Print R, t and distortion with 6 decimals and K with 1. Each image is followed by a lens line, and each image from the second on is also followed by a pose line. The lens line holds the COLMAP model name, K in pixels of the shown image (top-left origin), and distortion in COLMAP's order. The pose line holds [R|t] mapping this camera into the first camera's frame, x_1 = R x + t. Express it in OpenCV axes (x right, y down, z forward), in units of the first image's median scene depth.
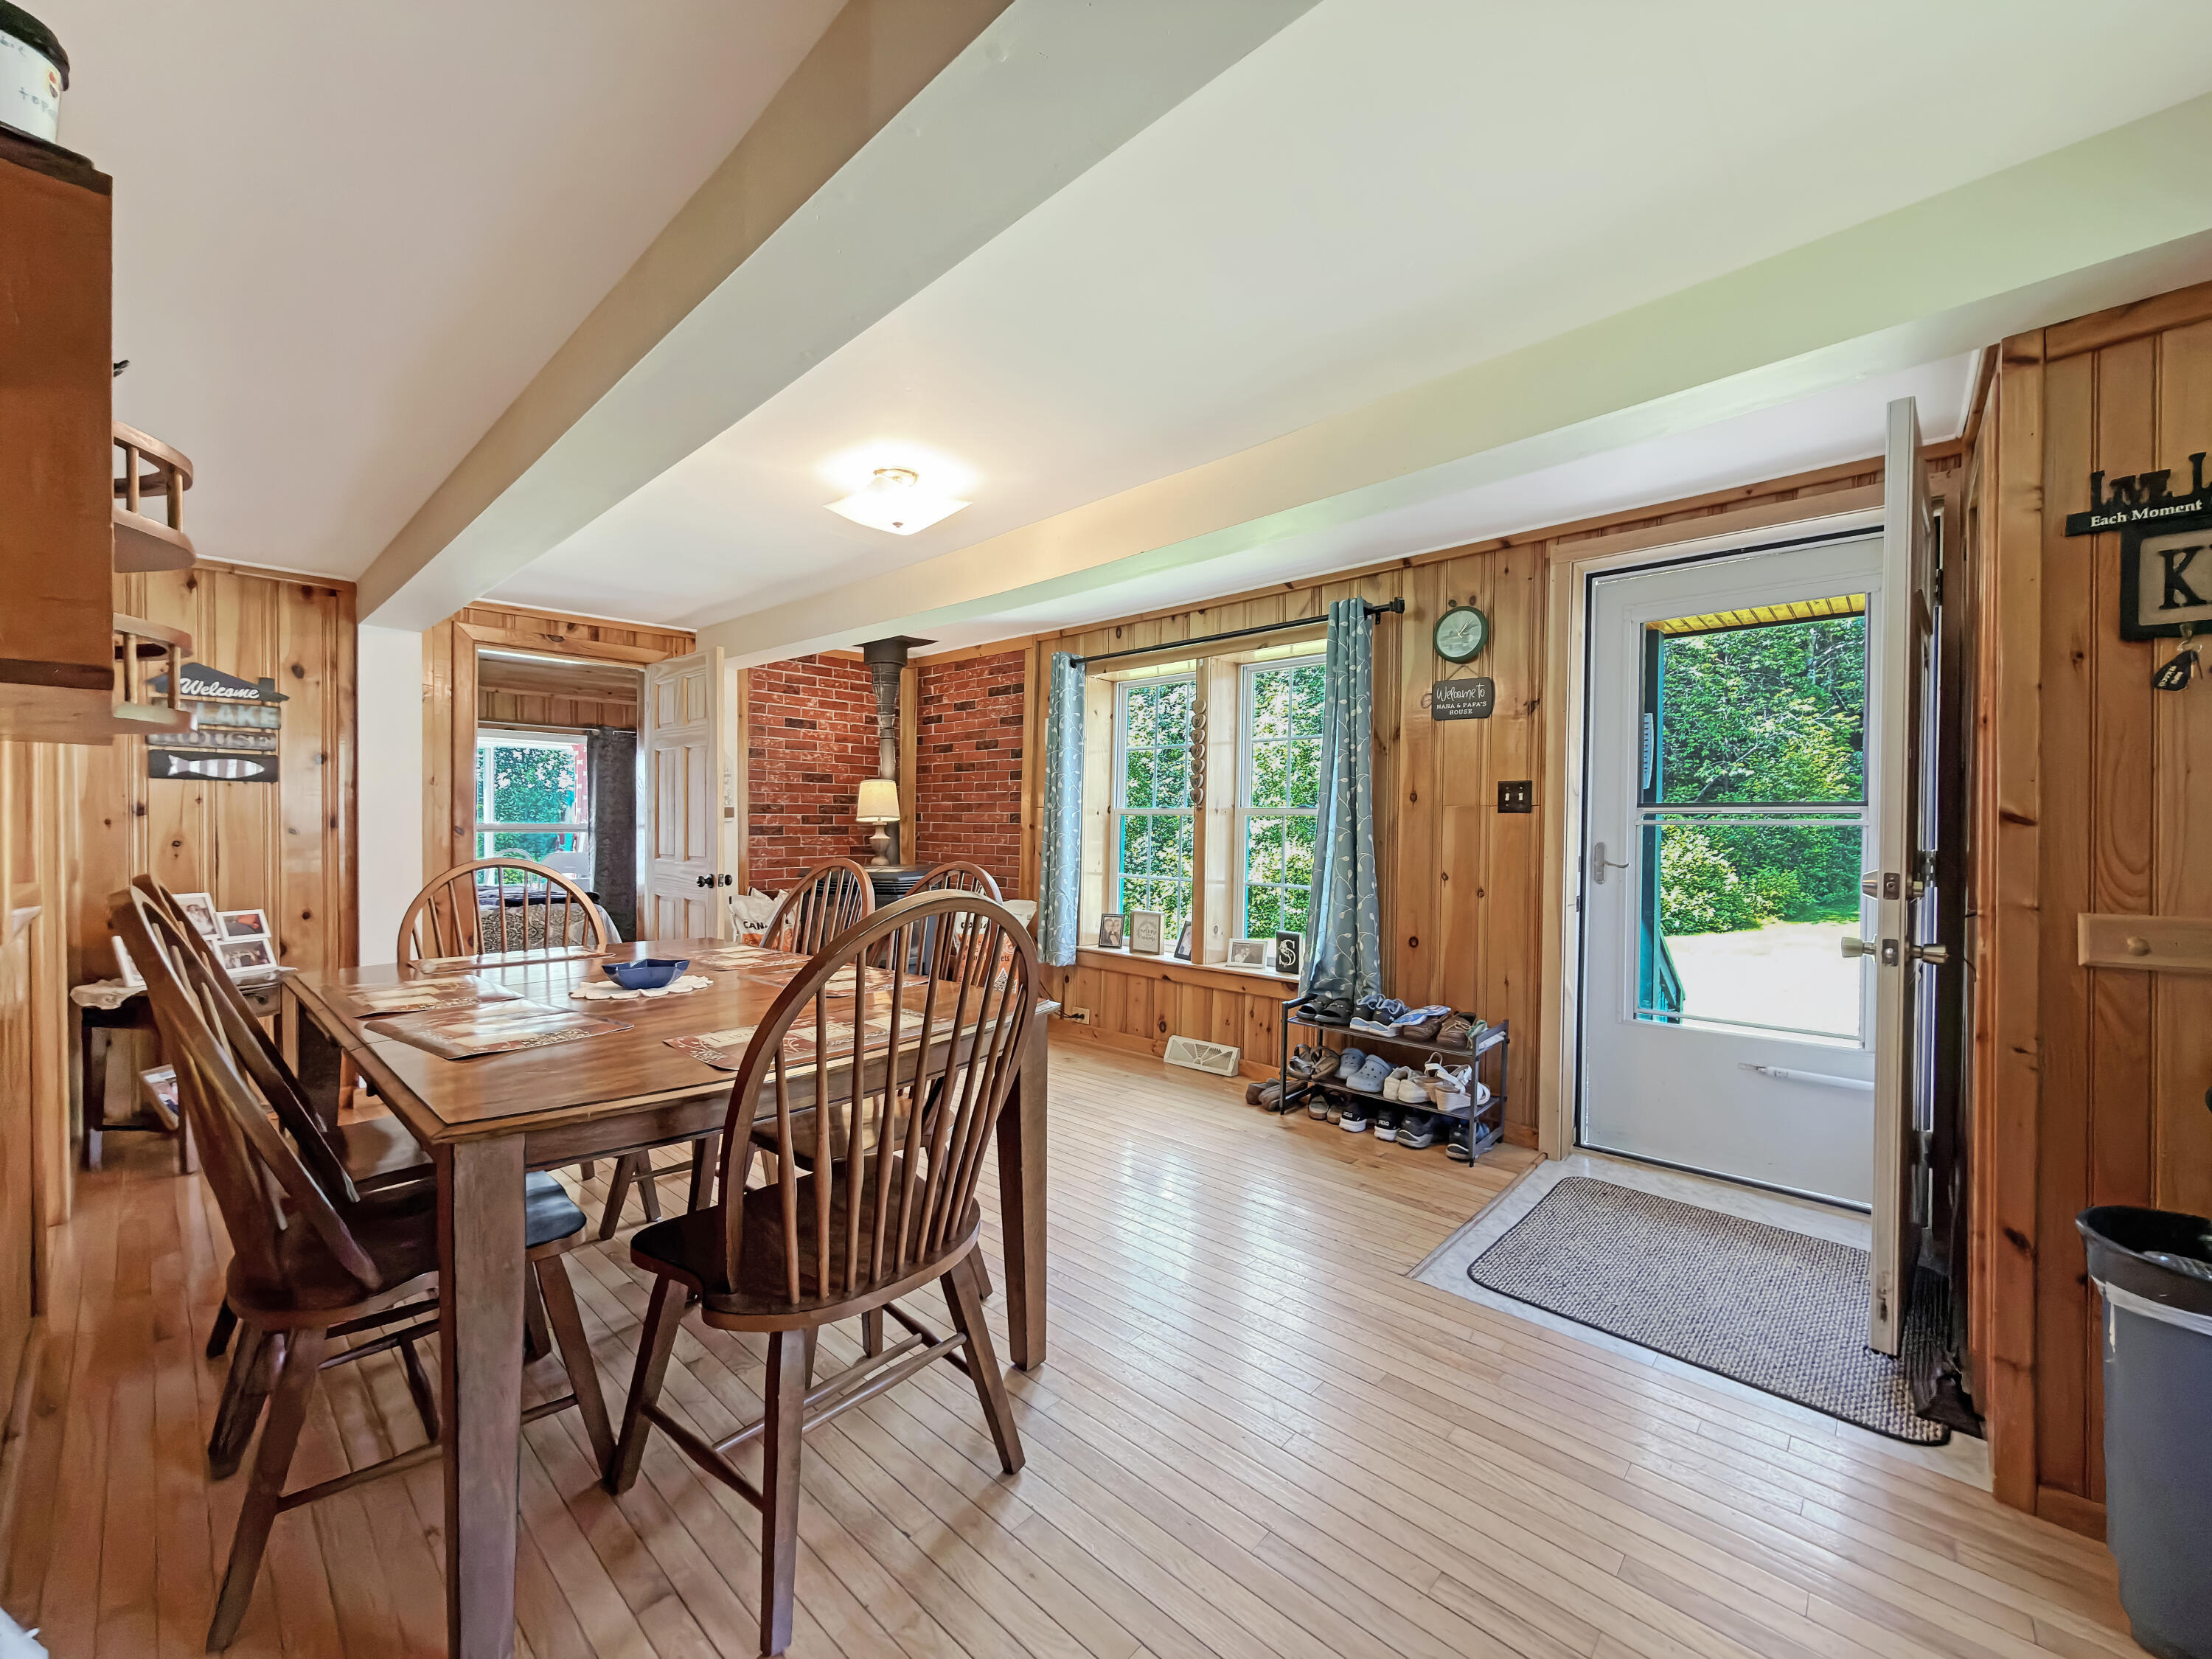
lens RADIAL K [[881.3, 0, 1109.3], [0, 881.3, 831.9], [0, 0, 1]] dist [-0.000202, -0.000186]
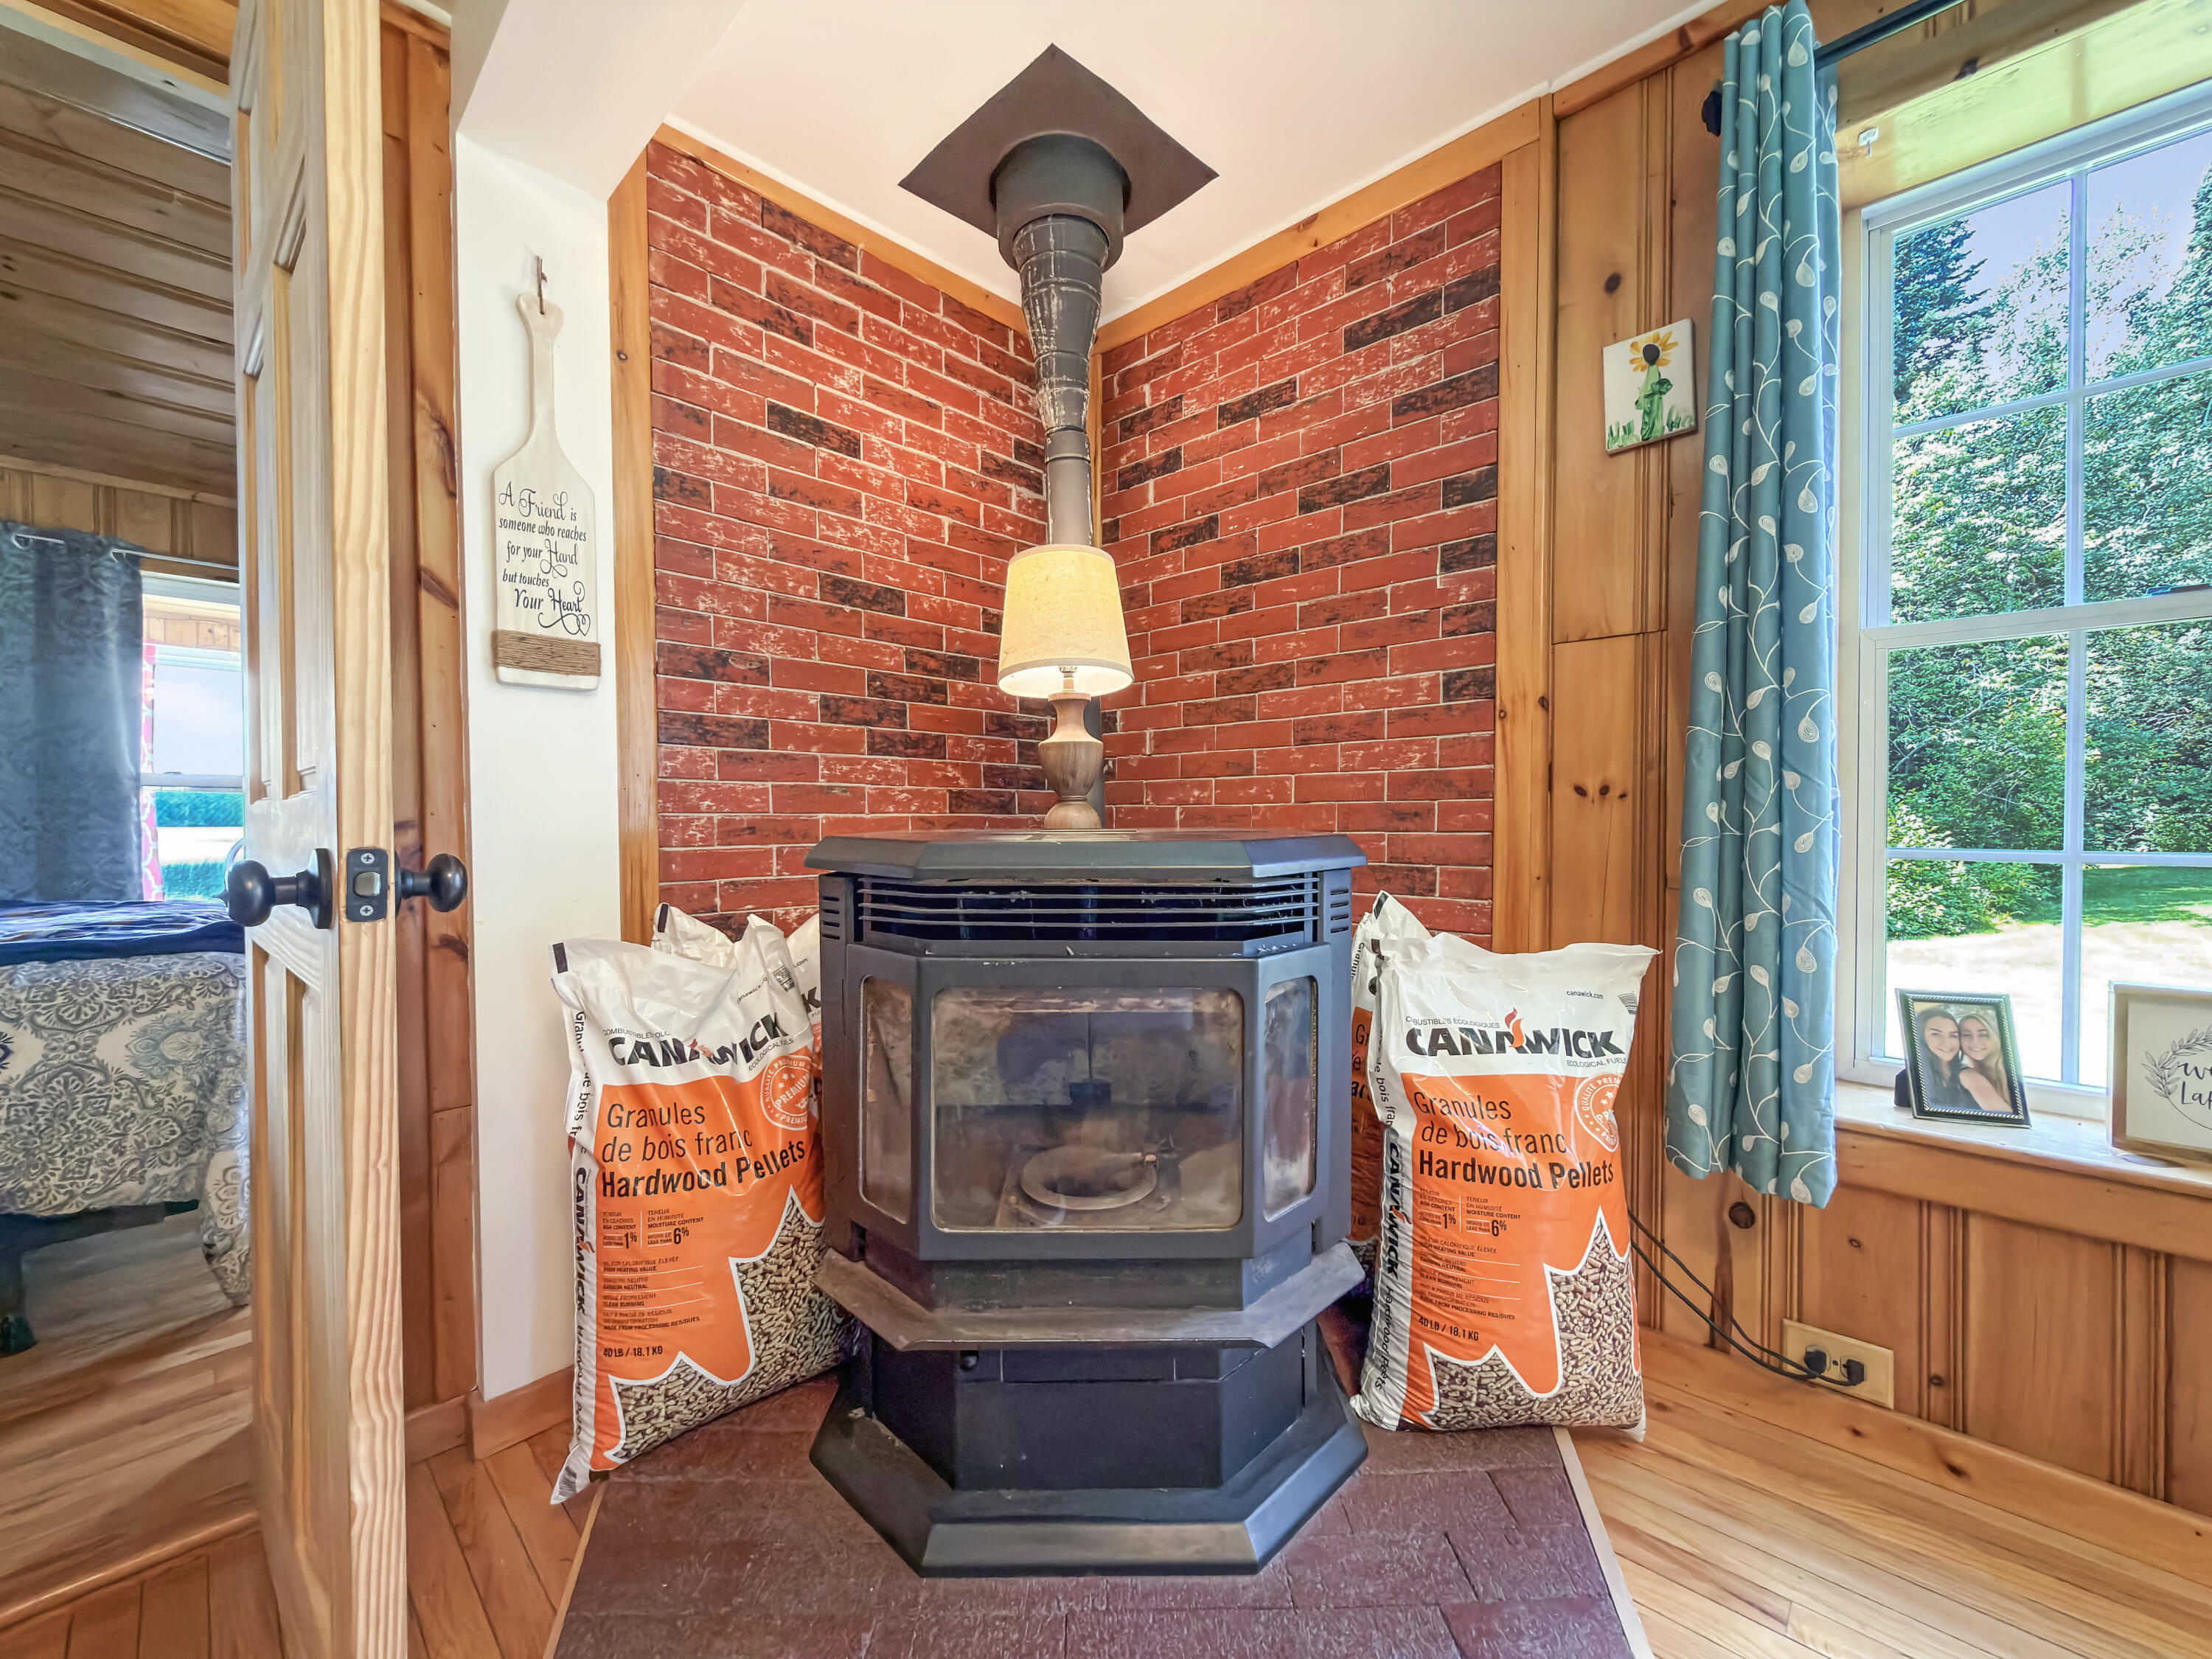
lens RADIAL K [[881.3, 0, 1109.3], [0, 881.3, 831.9], [0, 0, 1]] dist [-0.000202, -0.000186]
pose [[0.999708, -0.011410, -0.021317, -0.227834], [0.011421, 0.999935, 0.000362, 0.036325], [0.021312, -0.000605, 0.999773, 0.652403]]
